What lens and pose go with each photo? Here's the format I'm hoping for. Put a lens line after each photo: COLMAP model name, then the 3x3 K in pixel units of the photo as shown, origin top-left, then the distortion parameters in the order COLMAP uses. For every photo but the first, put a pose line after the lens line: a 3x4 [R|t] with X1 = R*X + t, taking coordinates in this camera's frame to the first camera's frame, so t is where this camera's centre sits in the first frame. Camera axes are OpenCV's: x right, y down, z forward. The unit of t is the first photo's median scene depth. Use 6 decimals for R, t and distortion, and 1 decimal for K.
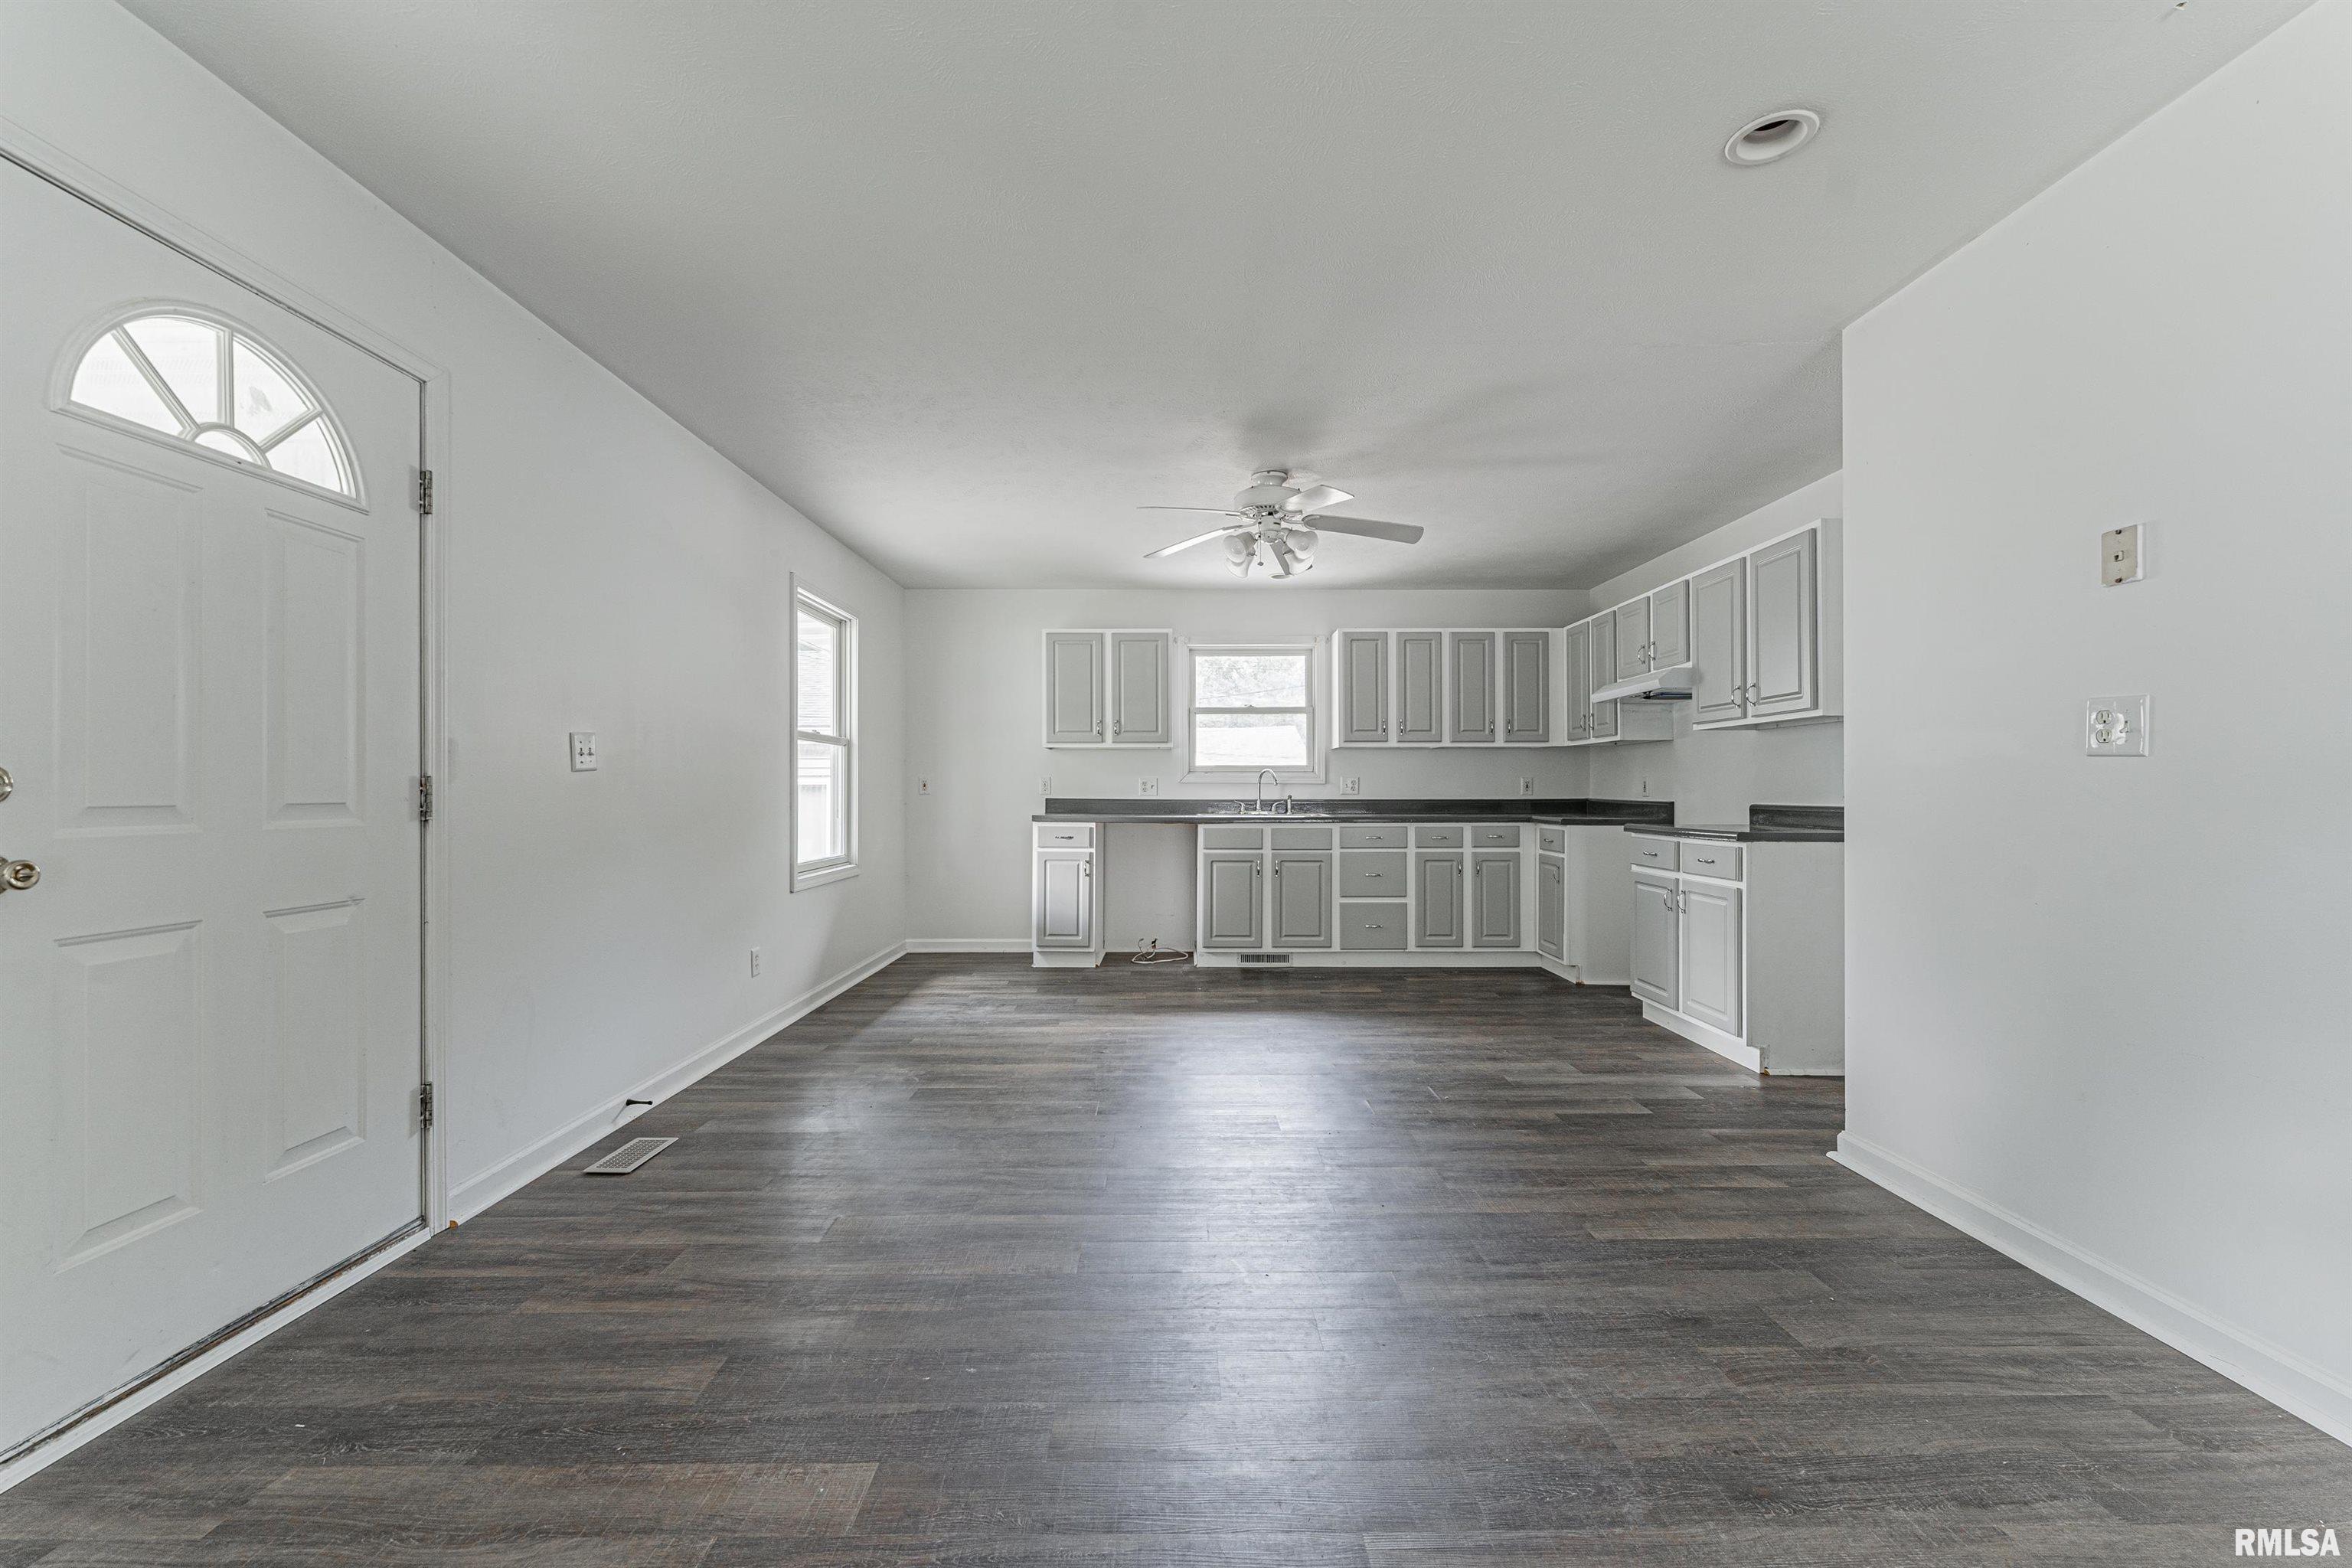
lens RADIAL K [[954.0, 0, 1173.7], [0, 954.0, 786.4], [0, 0, 1]] dist [-0.000412, -0.000055]
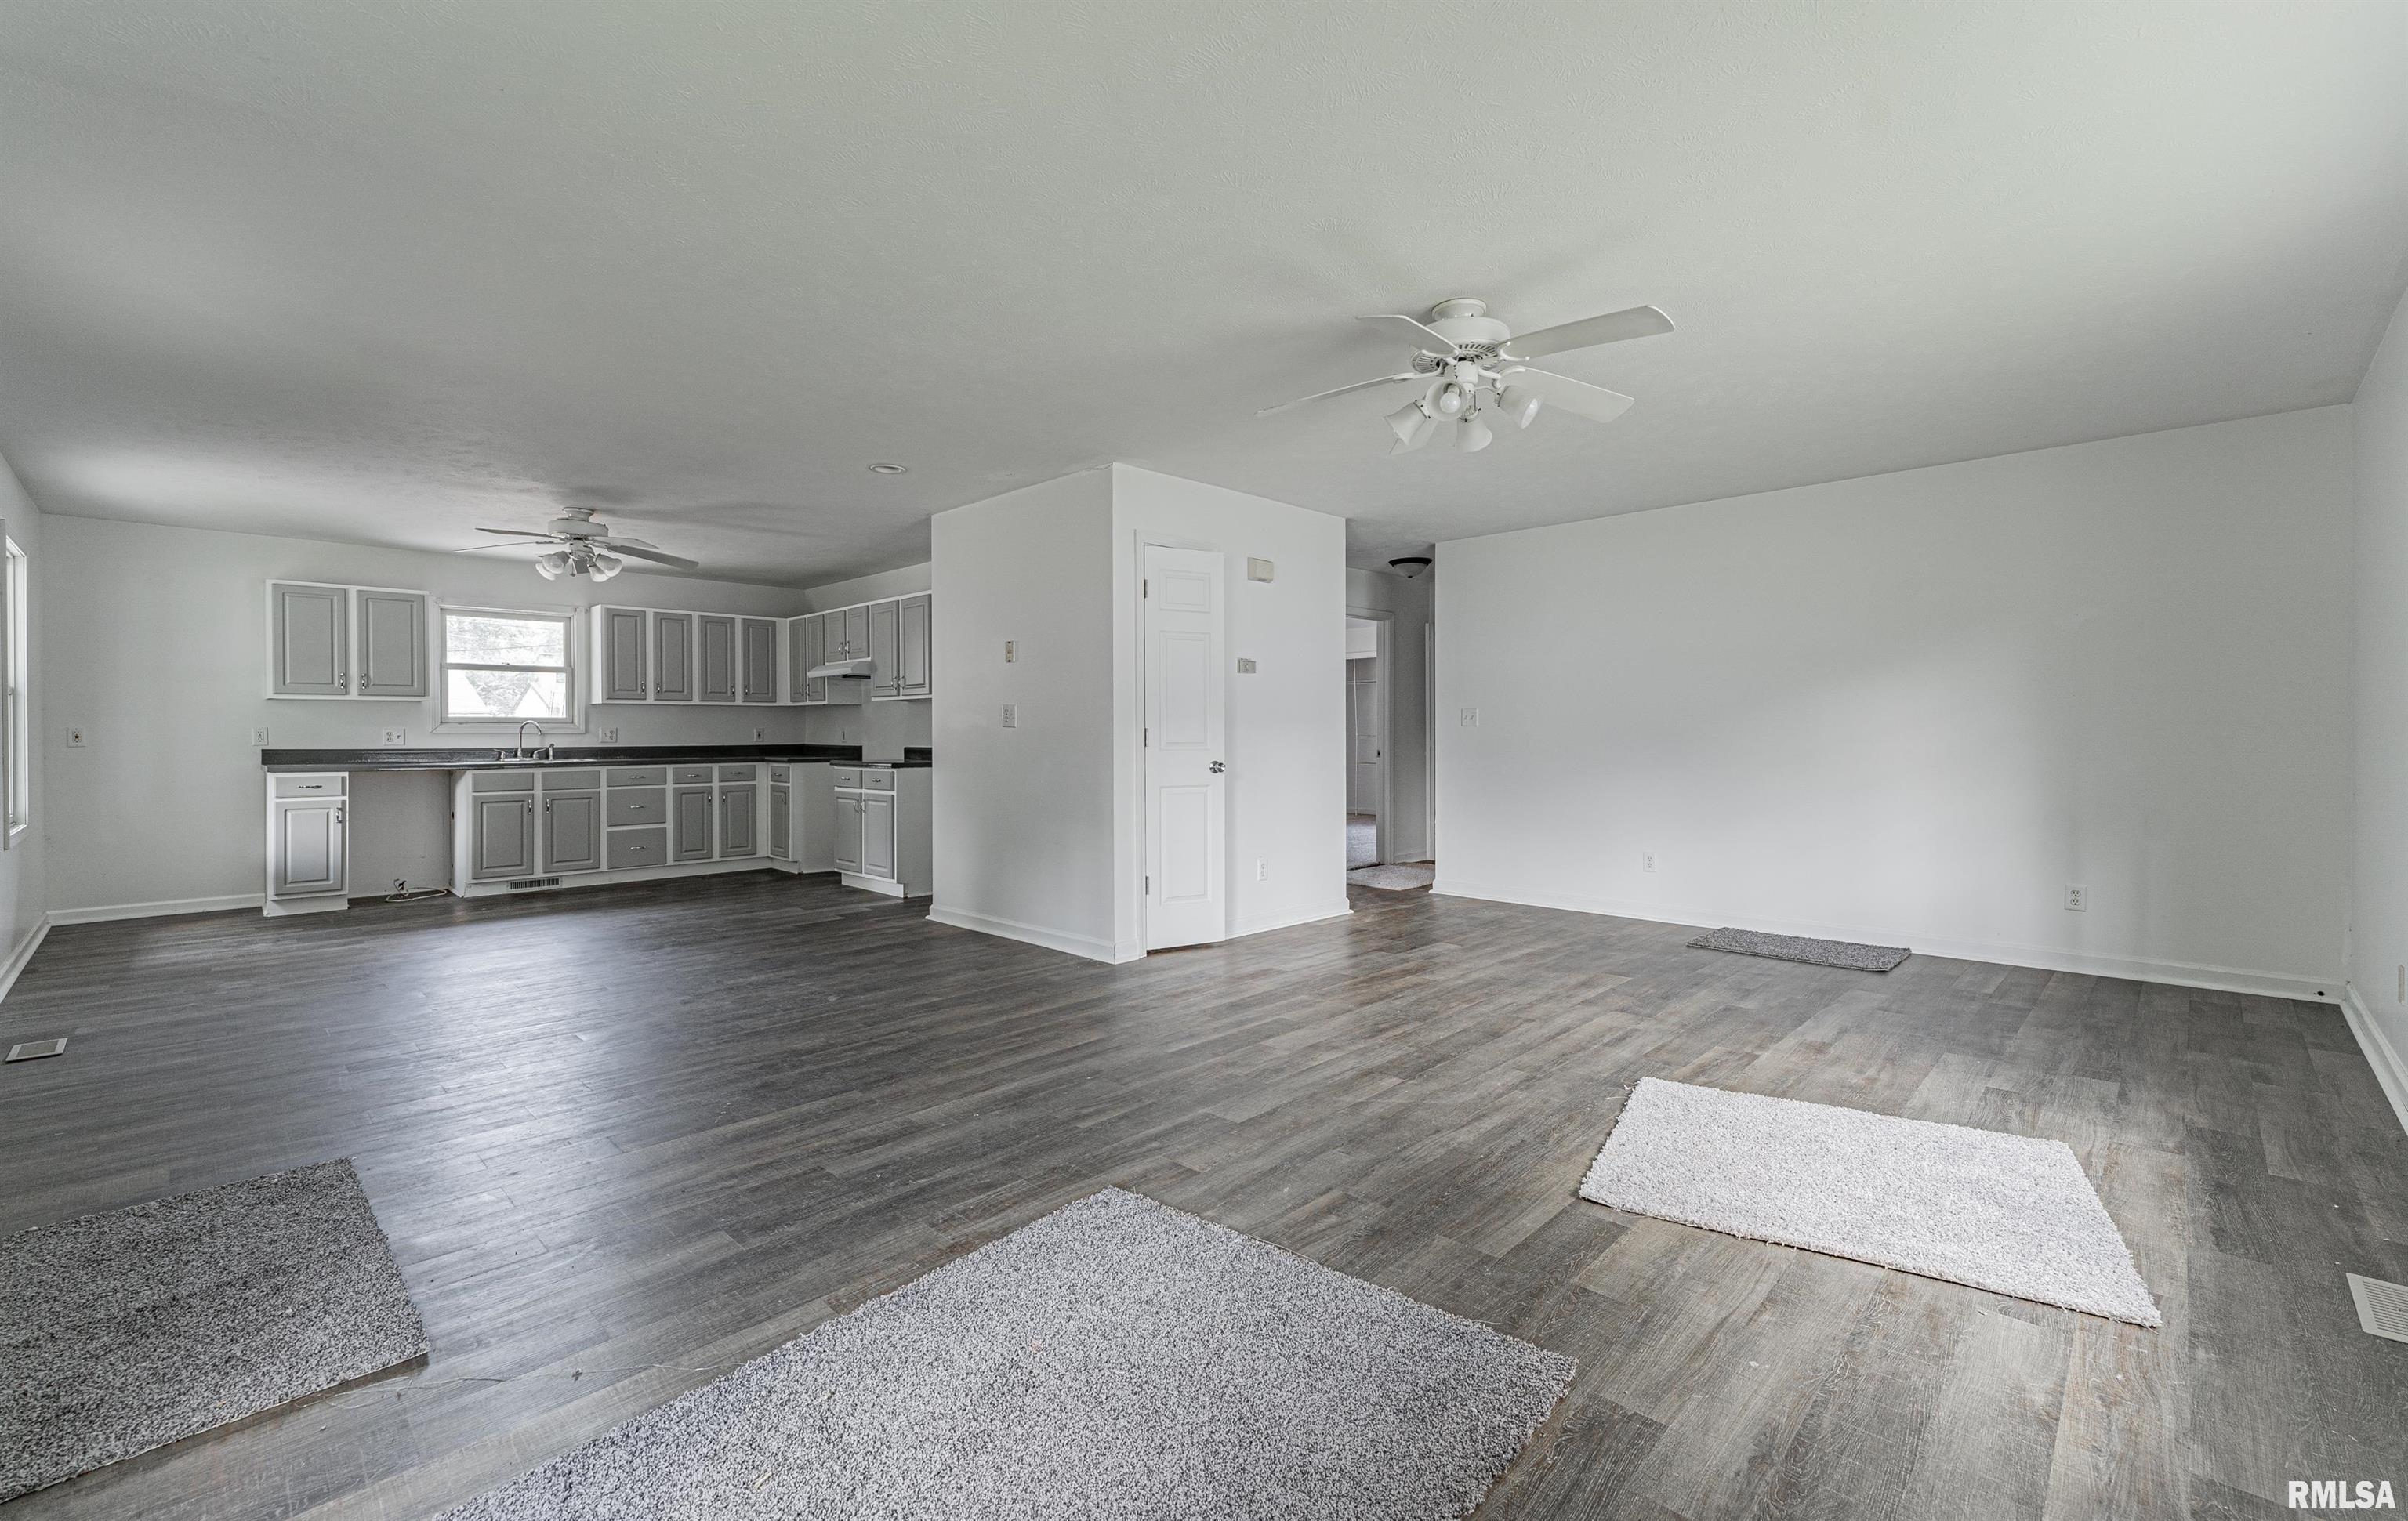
lens RADIAL K [[1012.0, 0, 1197.4], [0, 1012.0, 735.1], [0, 0, 1]] dist [-0.000701, -0.000144]
pose [[0.705198, -0.003800, 0.709000, -0.211233], [0.000250, 0.999987, 0.005111, -0.007773], [-0.709011, -0.003426, 0.705190, -0.452315]]
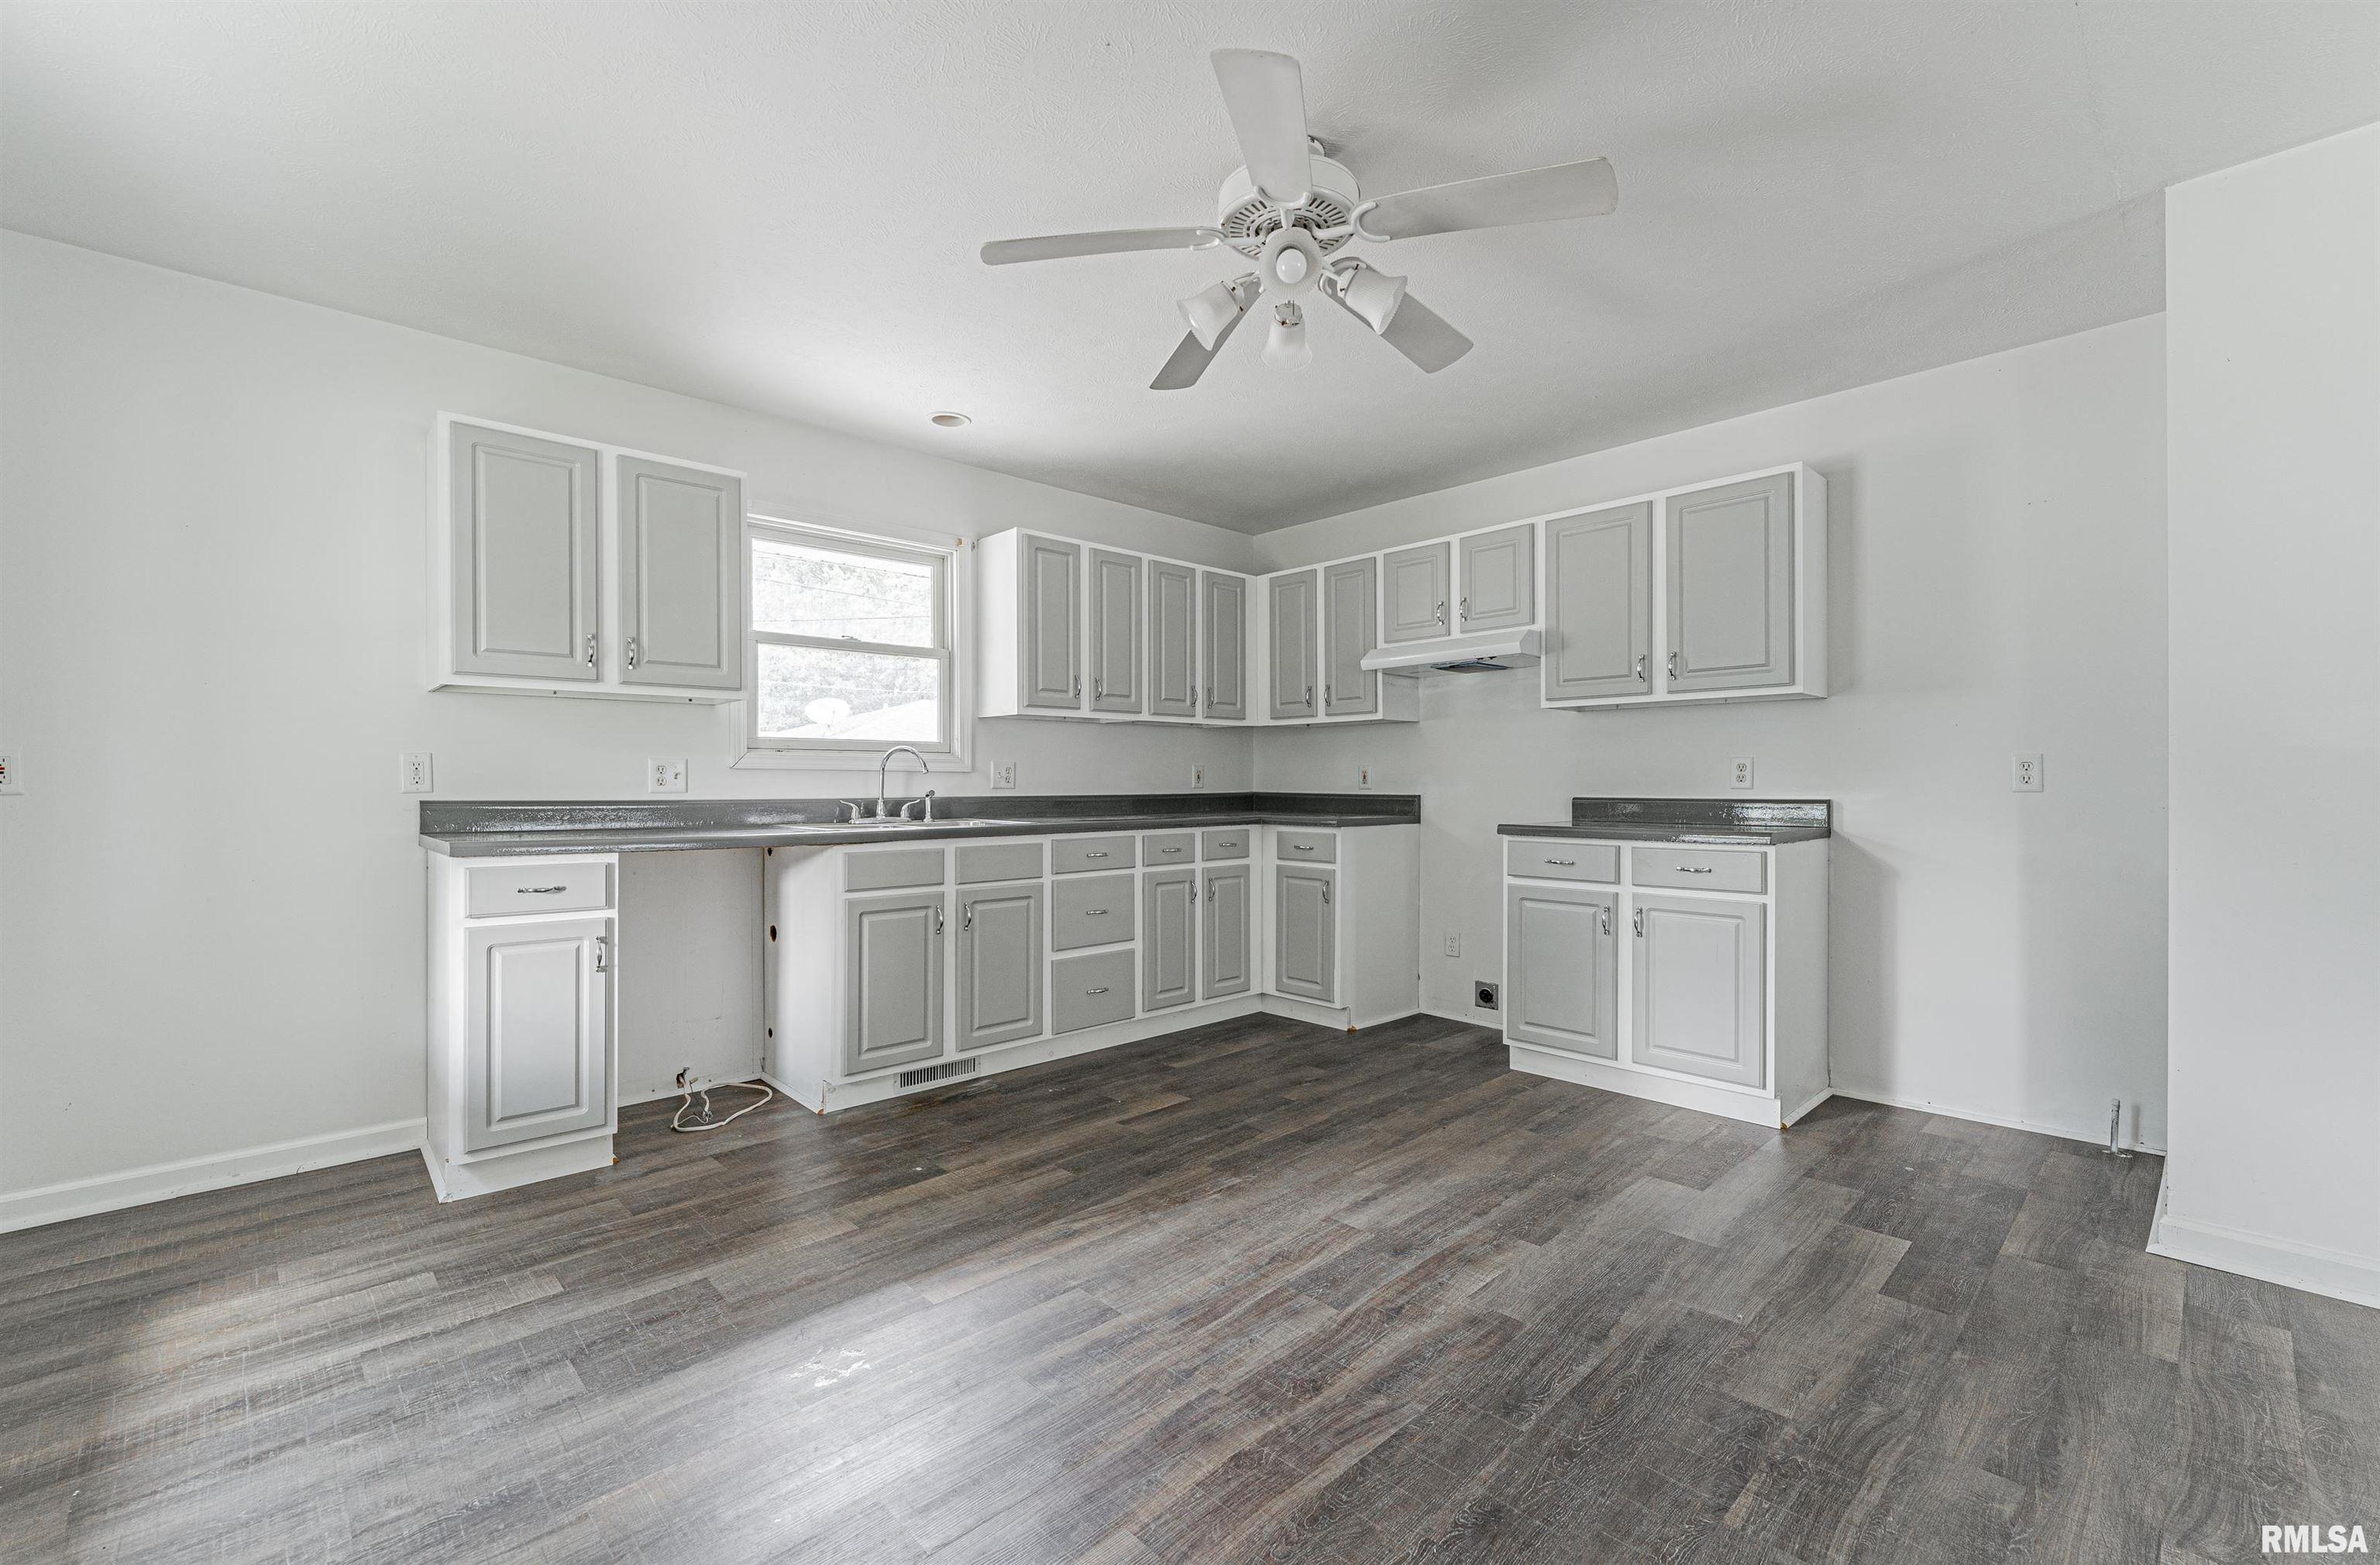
lens RADIAL K [[1004.4, 0, 1190.0], [0, 1004.4, 782.5], [0, 0, 1]] dist [0.000457, -0.000298]
pose [[0.728637, -0.001041, 0.684899, -0.211270], [-0.000882, 0.999997, 0.002458, 0.002842], [-0.684900, -0.002395, 0.728633, 0.453664]]
